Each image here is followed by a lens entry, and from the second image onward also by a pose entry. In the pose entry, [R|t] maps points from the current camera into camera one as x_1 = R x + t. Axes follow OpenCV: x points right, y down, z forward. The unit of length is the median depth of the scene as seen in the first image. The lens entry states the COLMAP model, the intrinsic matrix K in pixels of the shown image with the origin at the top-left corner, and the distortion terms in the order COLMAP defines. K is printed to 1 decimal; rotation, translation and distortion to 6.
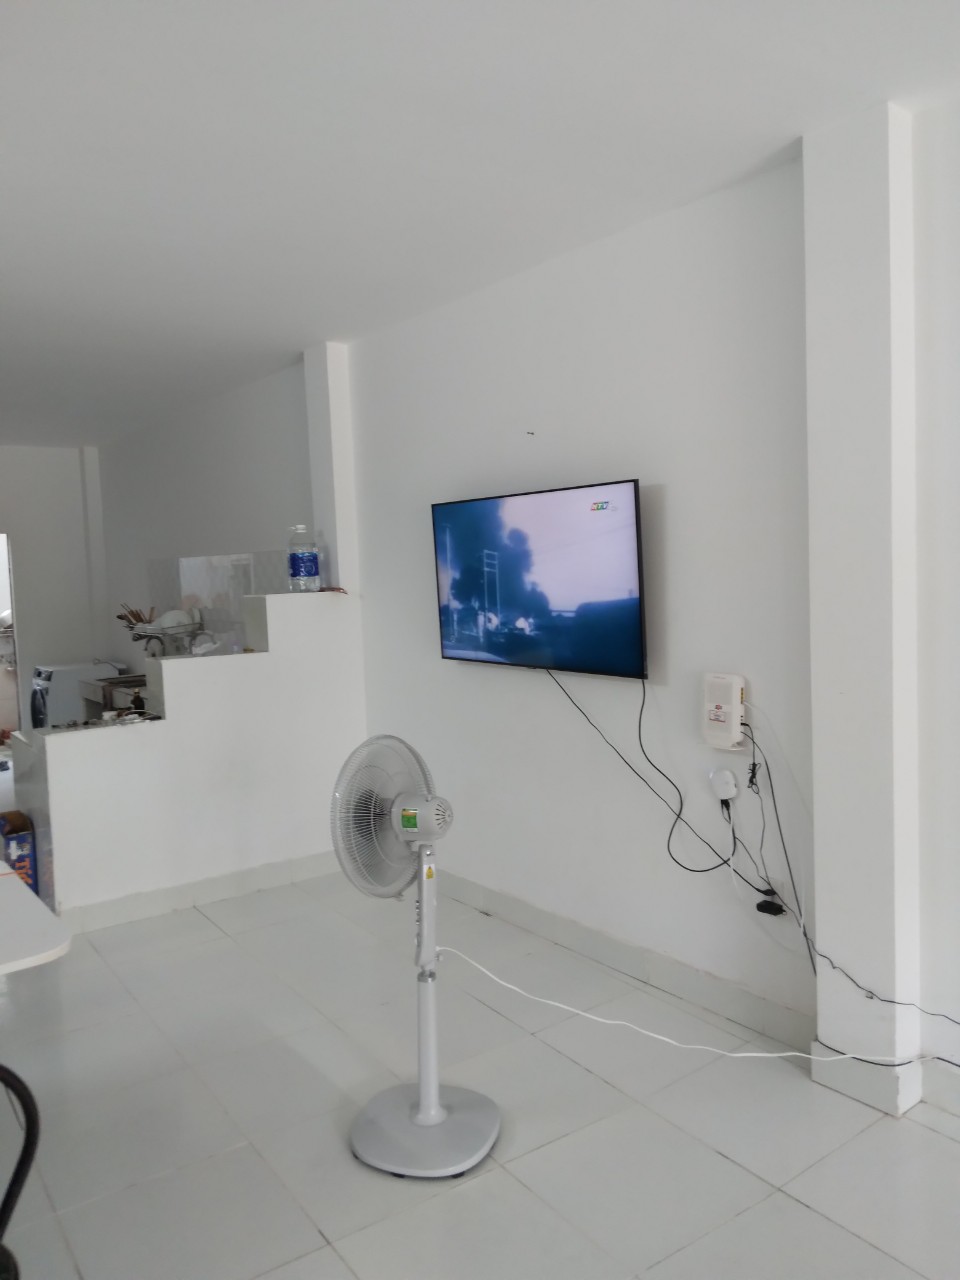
lens RADIAL K [[935.8, 0, 484.0], [0, 935.8, 645.2], [0, 0, 1]] dist [0.029905, -0.002778]
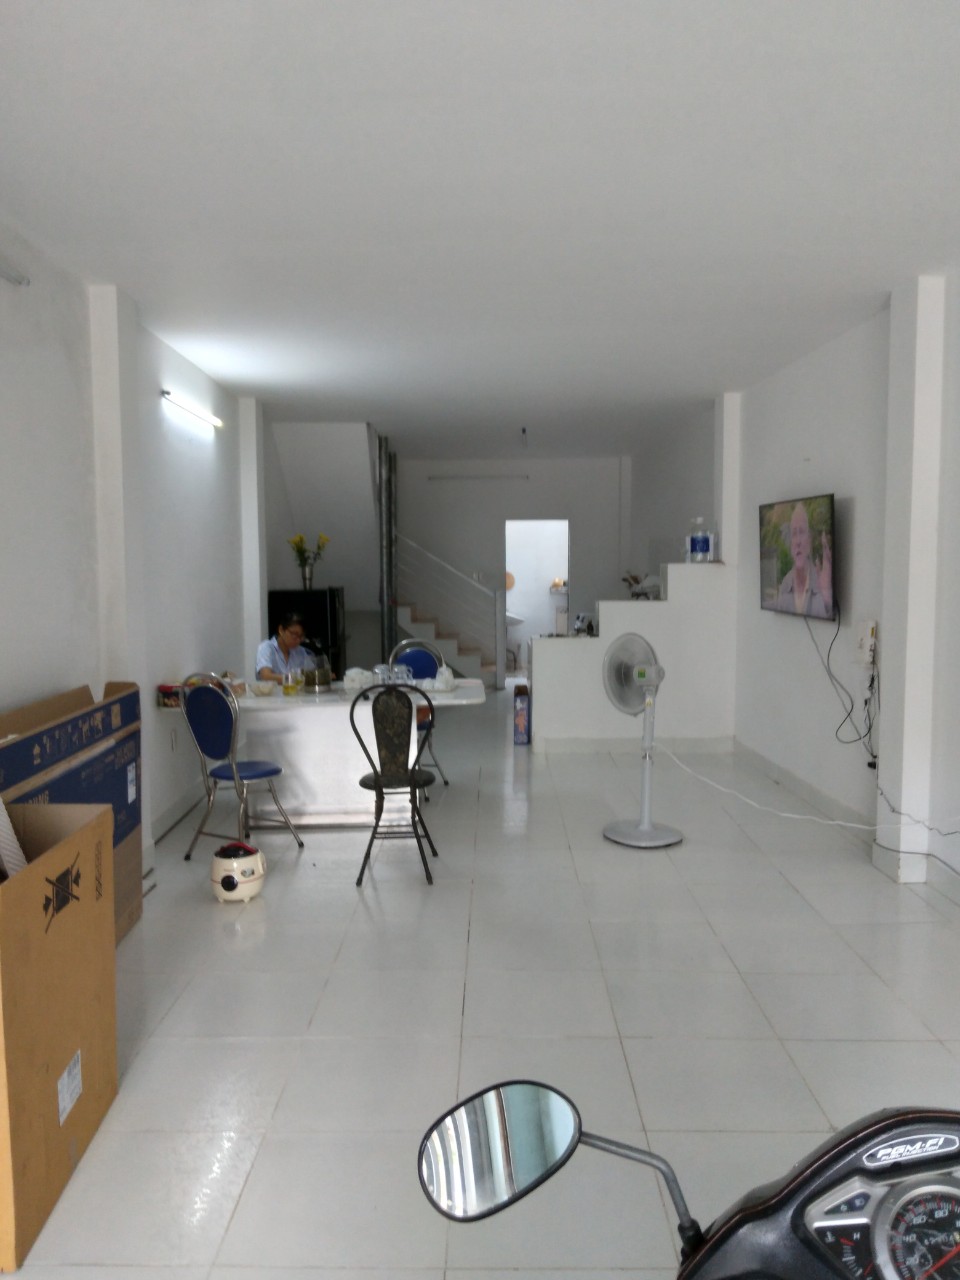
lens RADIAL K [[935.8, 0, 479.1], [0, 935.8, 638.7], [0, 0, 1]] dist [0.029905, -0.002778]
pose [[0.805042, 0.074405, -0.588533, 0.416621], [-0.063683, 0.997209, 0.038962, 0.027817], [0.589790, 0.006113, 0.807533, -0.412250]]
